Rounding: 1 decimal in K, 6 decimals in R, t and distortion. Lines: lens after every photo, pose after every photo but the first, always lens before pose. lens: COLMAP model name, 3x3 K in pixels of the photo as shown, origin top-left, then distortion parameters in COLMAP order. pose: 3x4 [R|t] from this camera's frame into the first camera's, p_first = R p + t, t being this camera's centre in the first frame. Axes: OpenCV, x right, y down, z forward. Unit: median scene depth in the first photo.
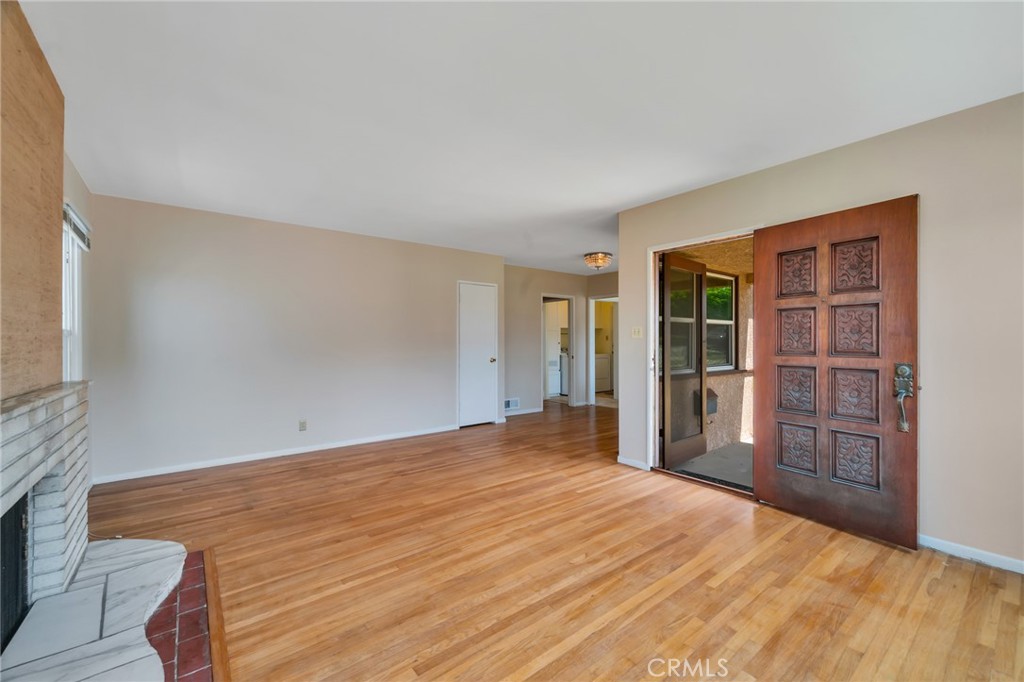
lens RADIAL K [[412.8, 0, 499.0], [0, 412.8, 345.3], [0, 0, 1]] dist [-0.000177, -0.000122]
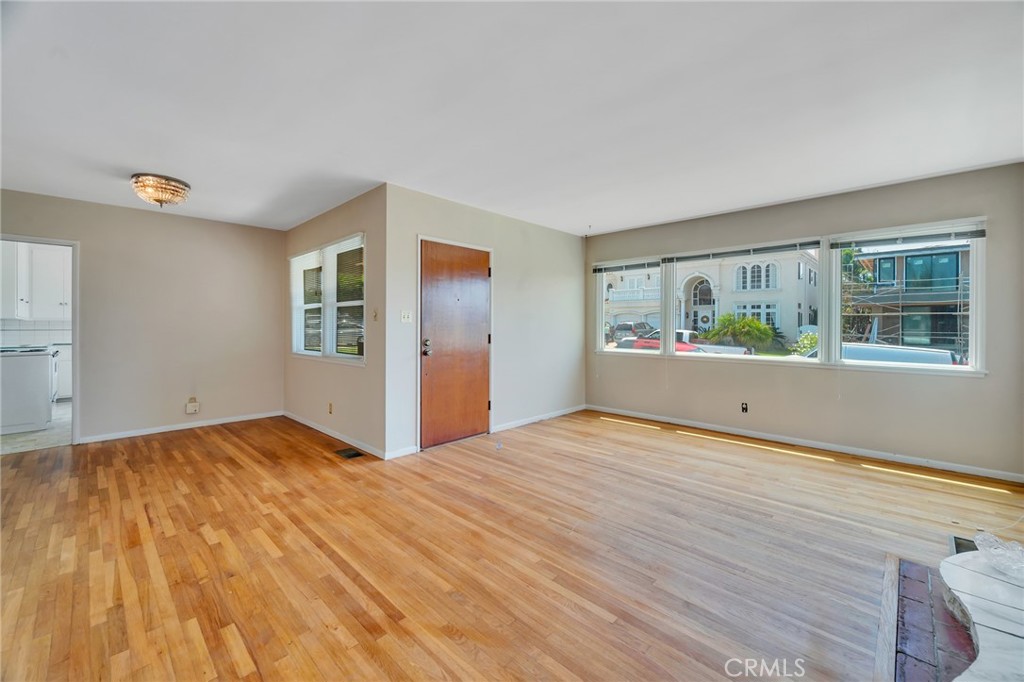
lens RADIAL K [[412.8, 0, 509.9], [0, 412.8, 325.2], [0, 0, 1]] dist [-0.000177, -0.000122]
pose [[-0.157136, 0.005150, 0.987564, -0.897619], [0.005953, 0.999973, -0.004268, -0.007342], [-0.987559, 0.005208, -0.157162, 1.209360]]
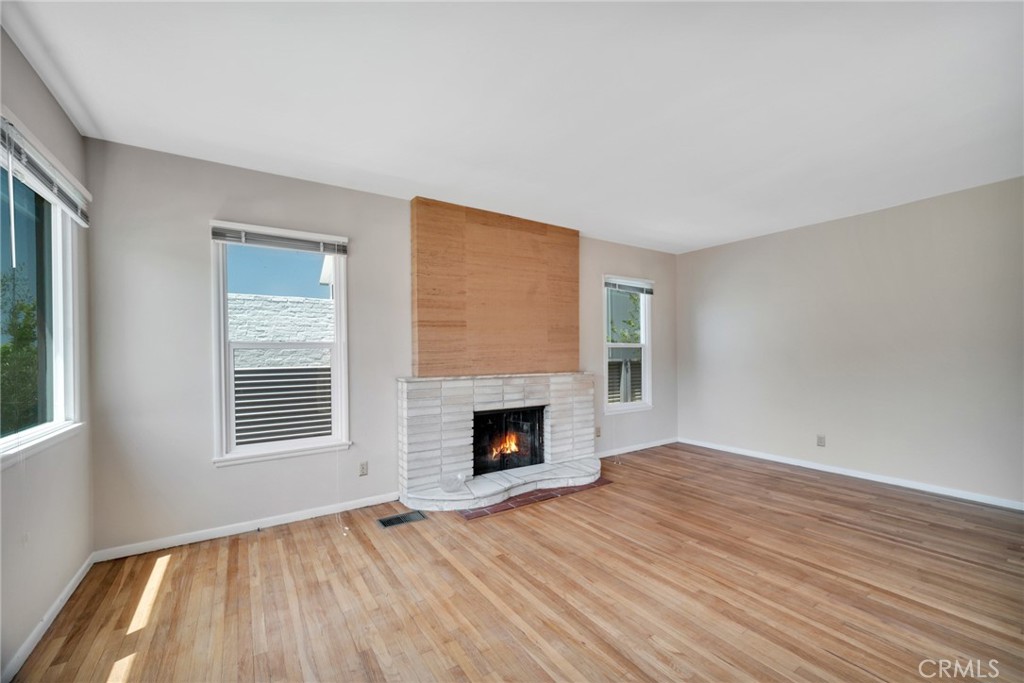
lens RADIAL K [[412.8, 0, 527.1], [0, 412.8, 354.3], [0, 0, 1]] dist [-0.000177, -0.000122]
pose [[-0.044902, 0.008673, -0.998954, 0.727639], [0.002455, 0.999960, 0.008571, -0.009311], [0.998988, -0.002068, -0.044922, 0.607127]]
